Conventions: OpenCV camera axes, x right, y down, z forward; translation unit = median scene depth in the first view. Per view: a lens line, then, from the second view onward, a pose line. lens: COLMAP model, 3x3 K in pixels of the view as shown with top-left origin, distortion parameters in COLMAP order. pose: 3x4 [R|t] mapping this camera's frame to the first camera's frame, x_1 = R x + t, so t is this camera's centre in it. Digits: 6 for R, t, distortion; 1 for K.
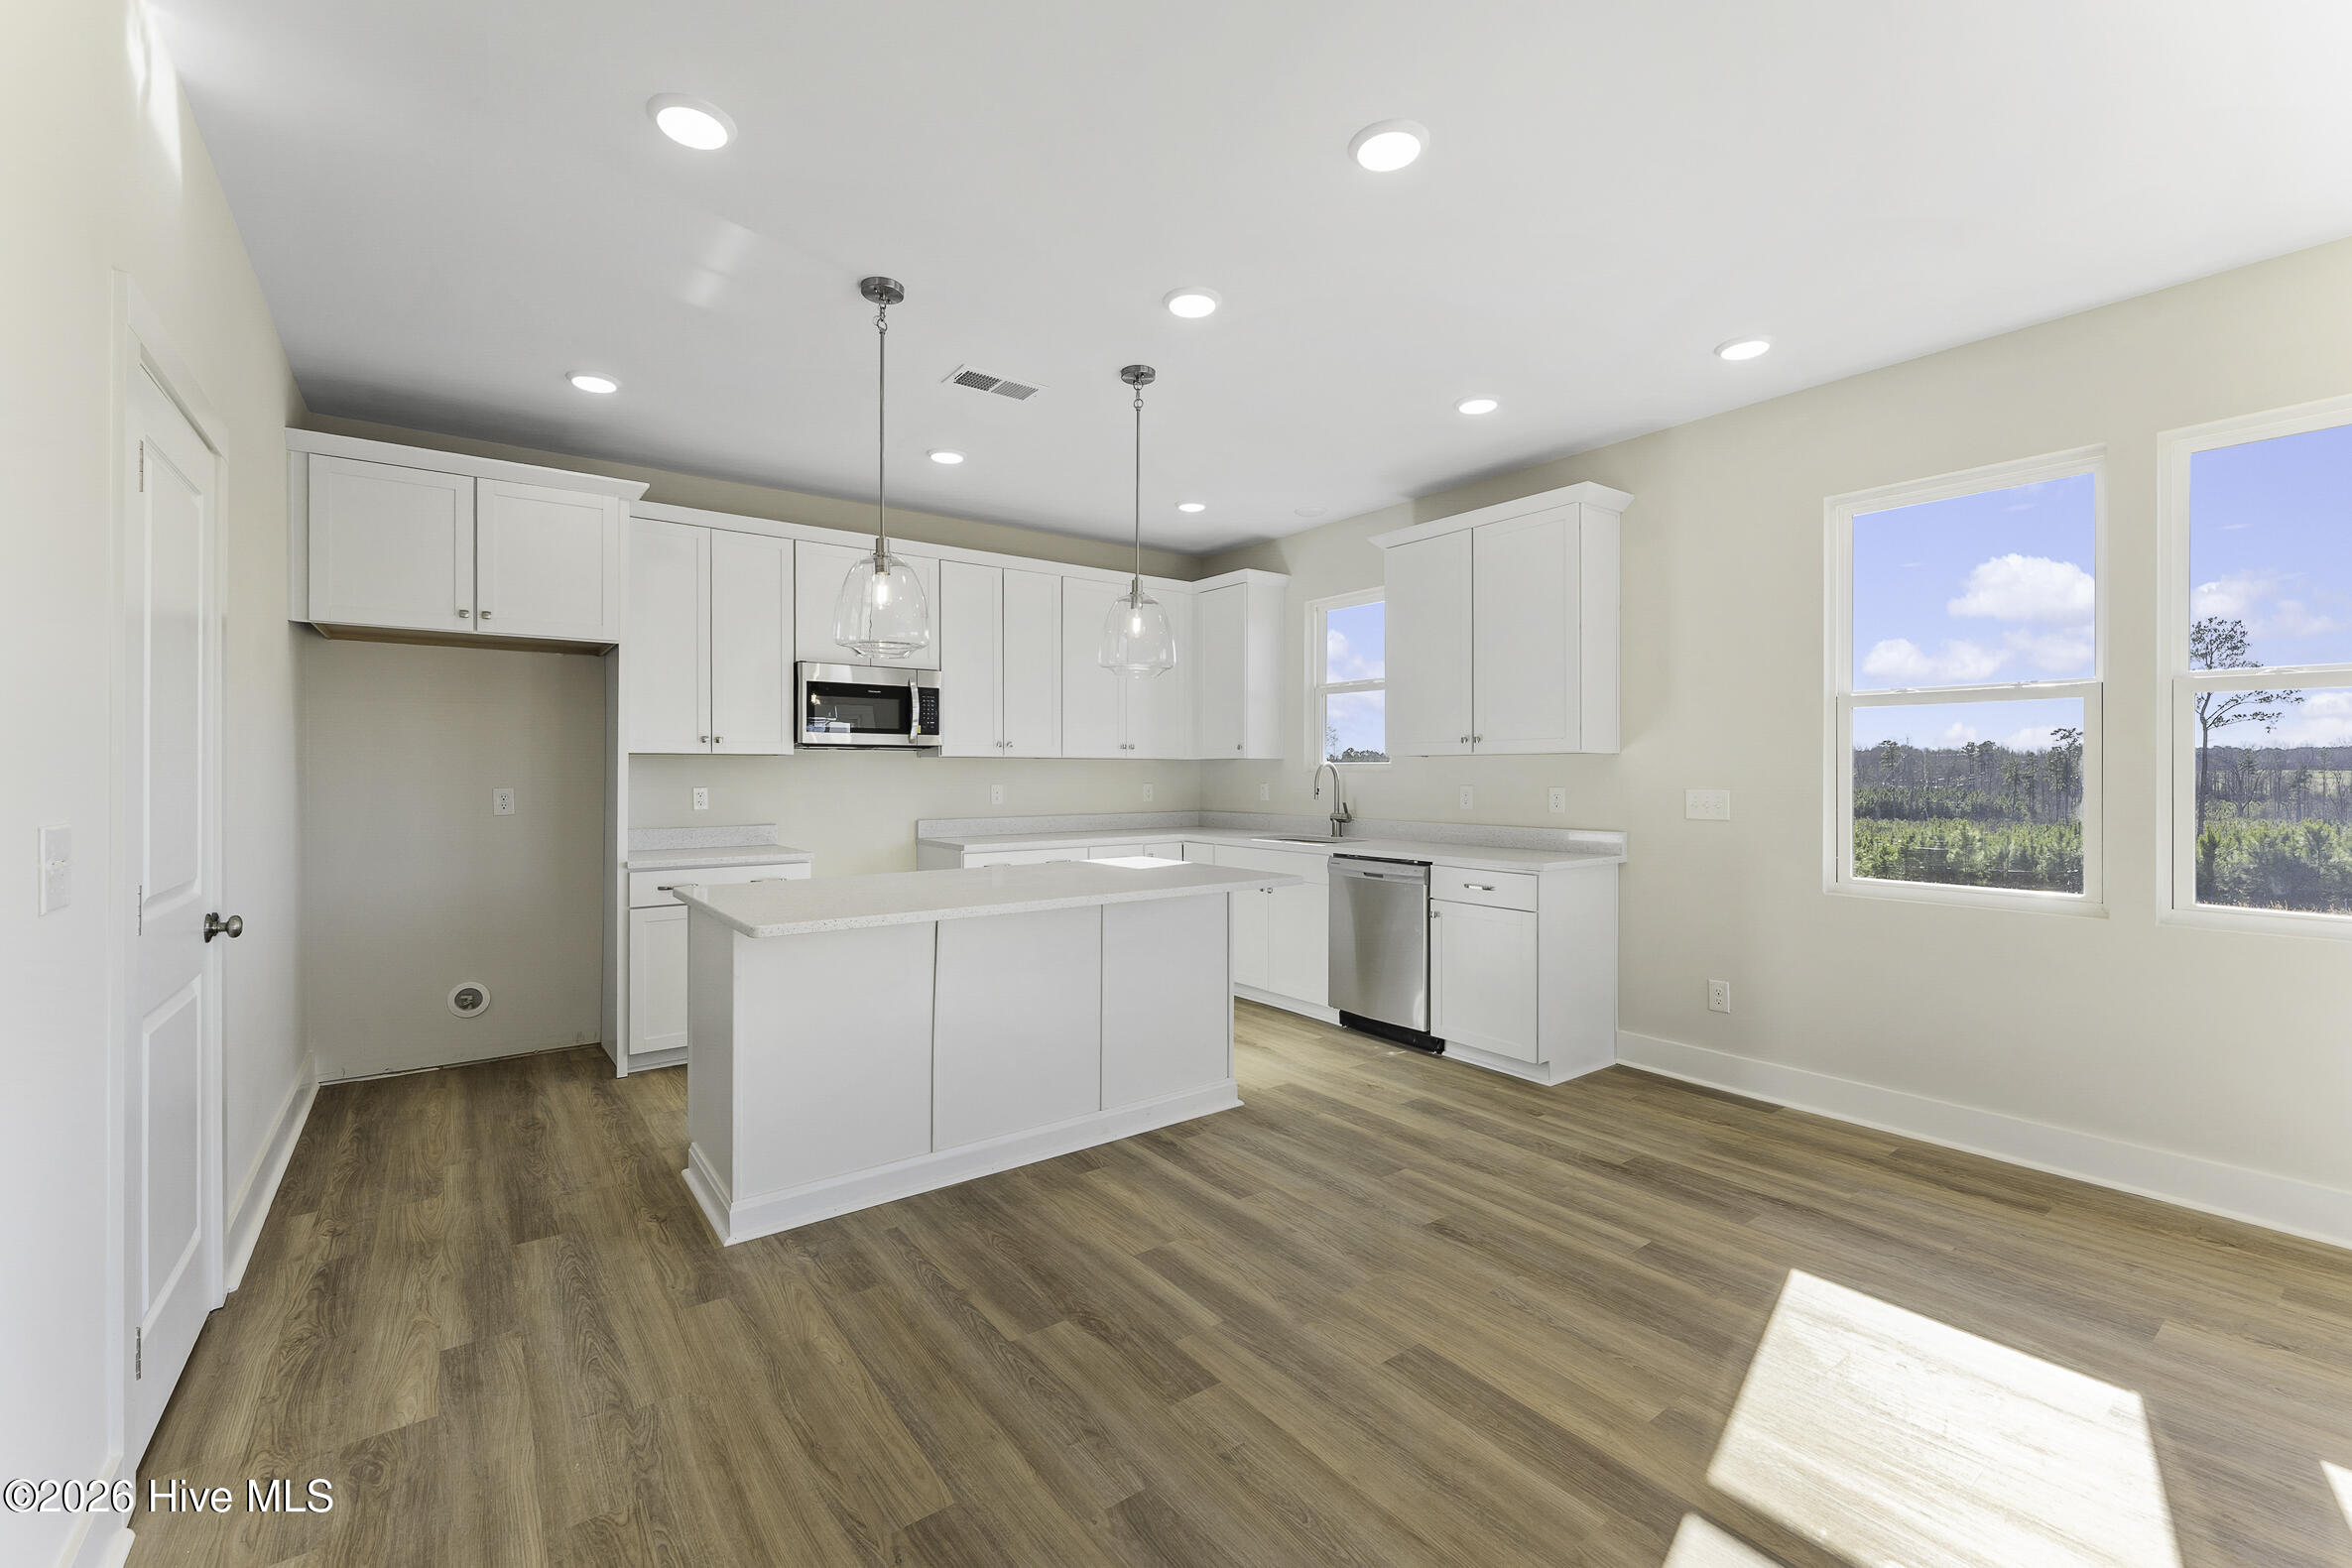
lens RADIAL K [[996.5, 0, 1176.0], [0, 996.5, 763.7], [0, 0, 1]] dist [-0.002186, -0.000599]
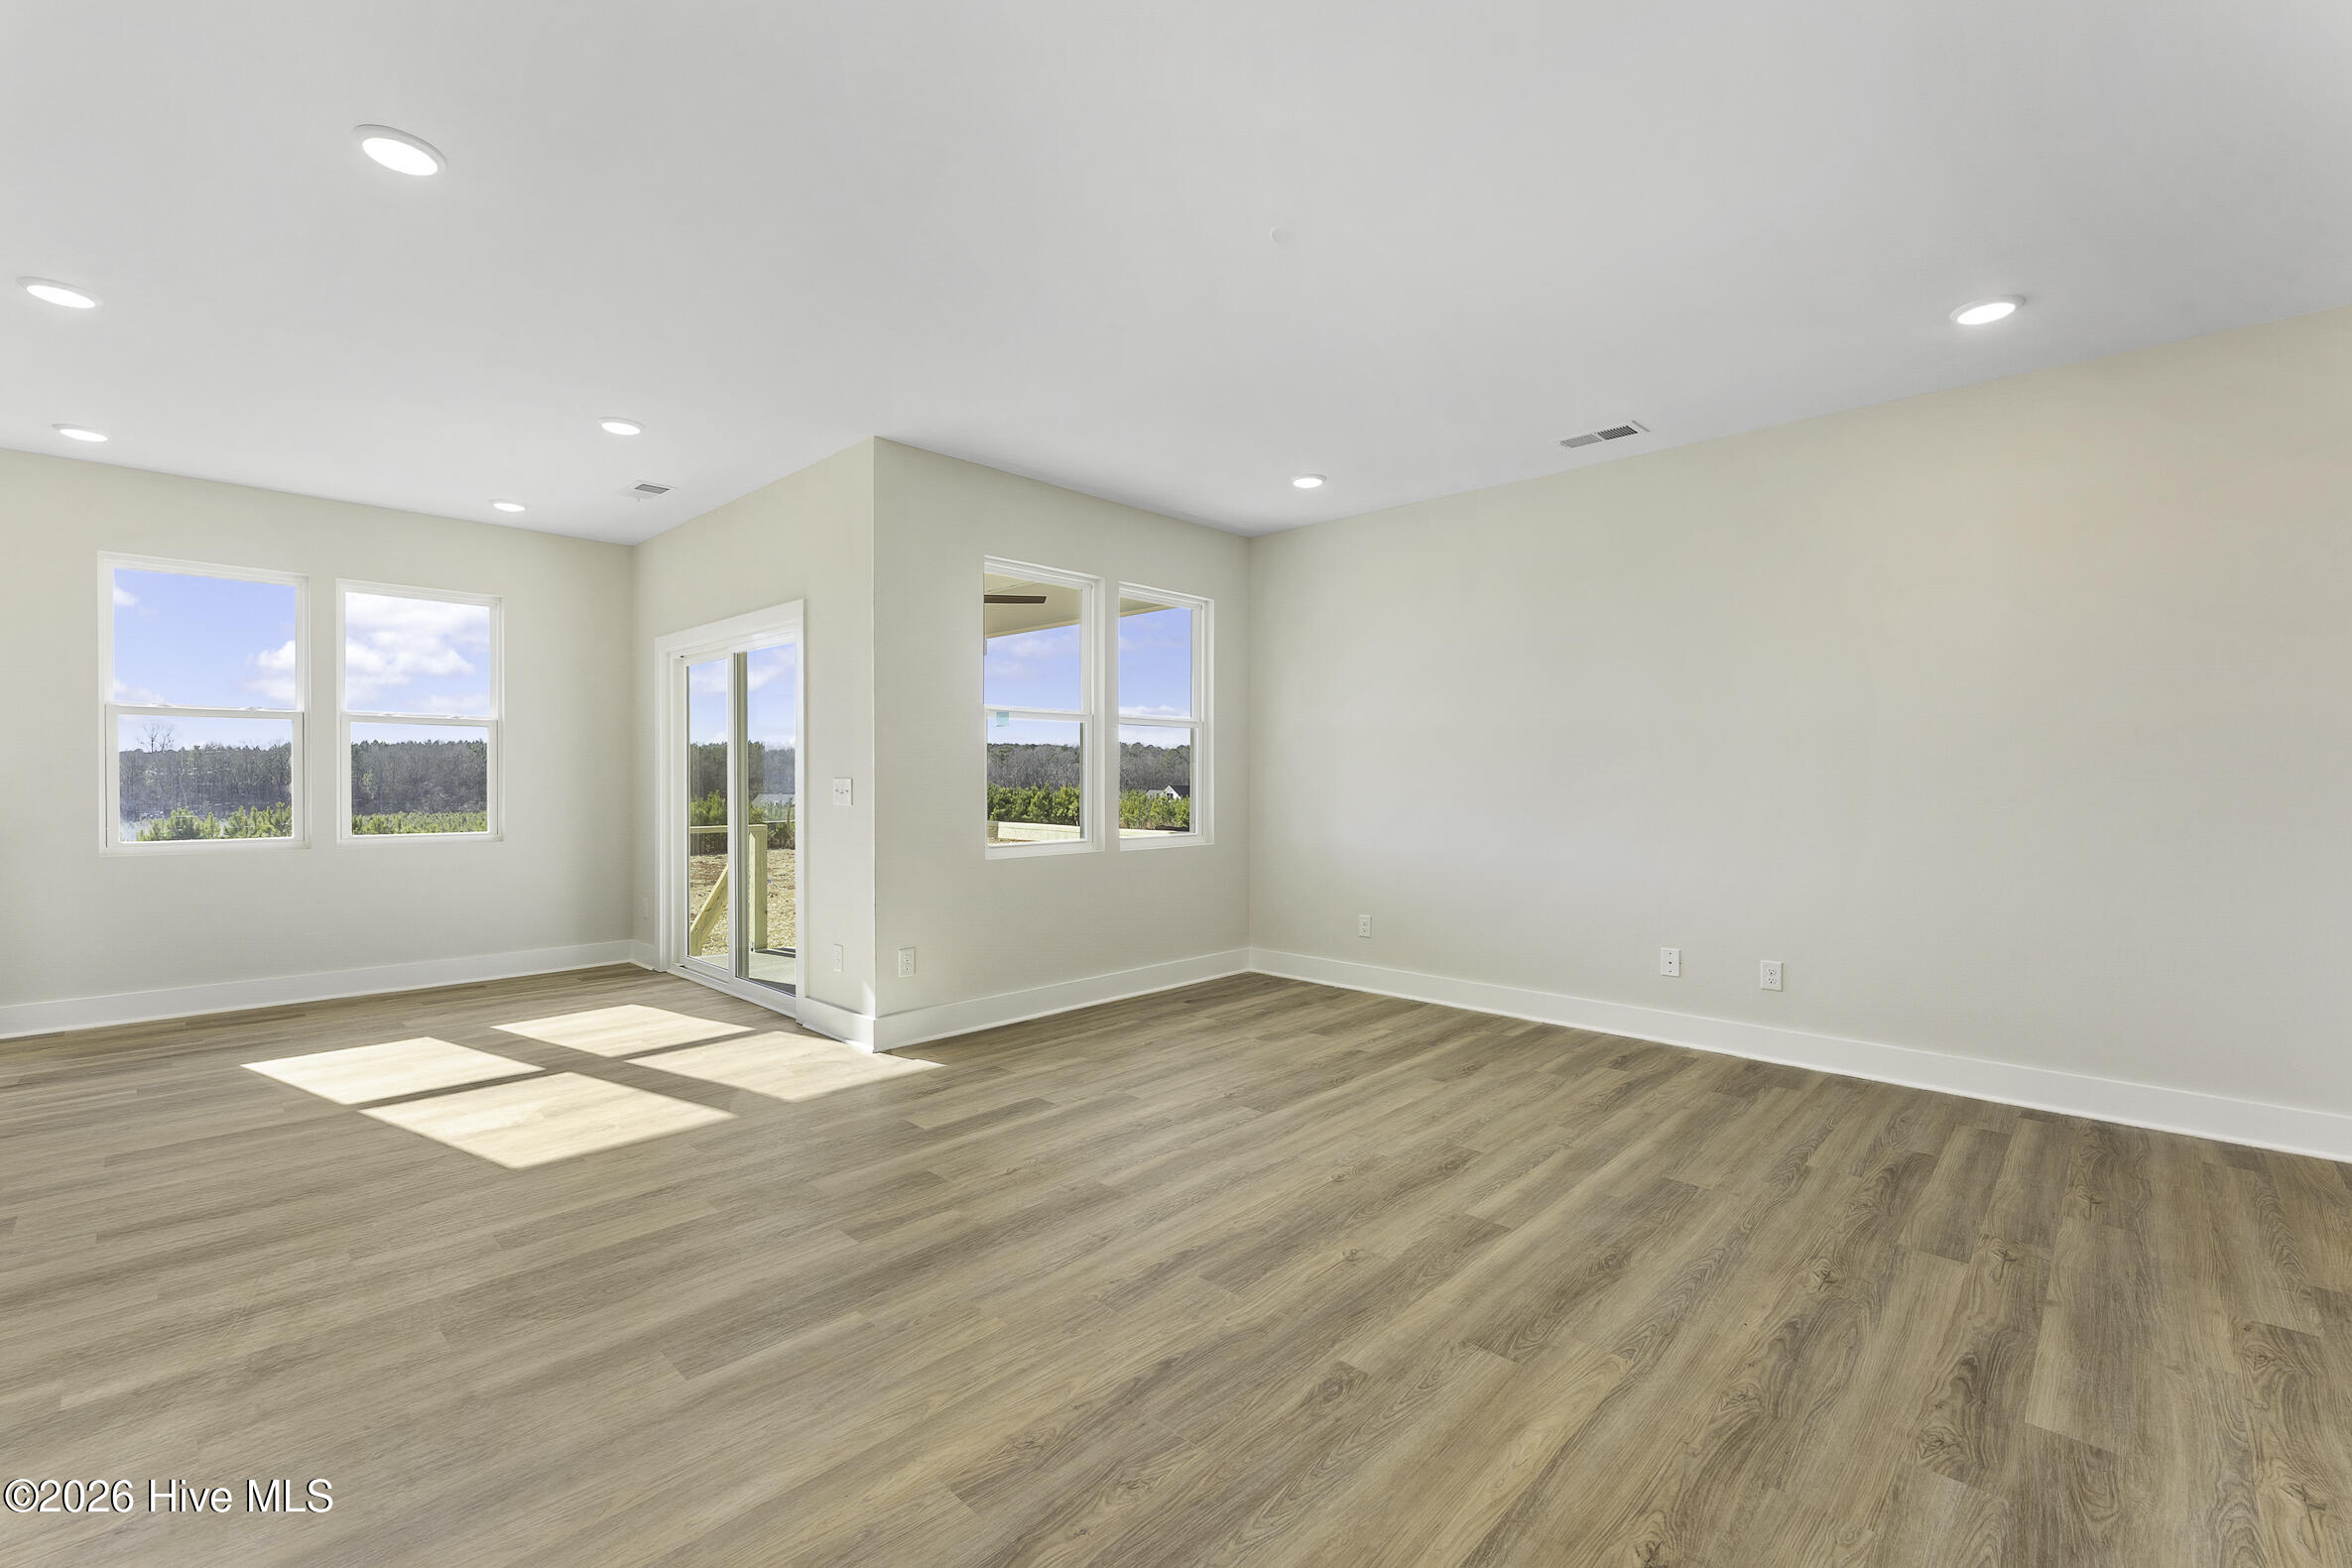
lens RADIAL K [[996.5, 0, 1176.0], [0, 996.5, 763.7], [0, 0, 1]] dist [-0.002186, -0.000599]
pose [[-0.171956, 0.012454, 0.985026, -0.998368], [0.008328, 0.999903, -0.011188, 0.039119], [-0.985069, 0.006279, -0.172043, -0.183343]]
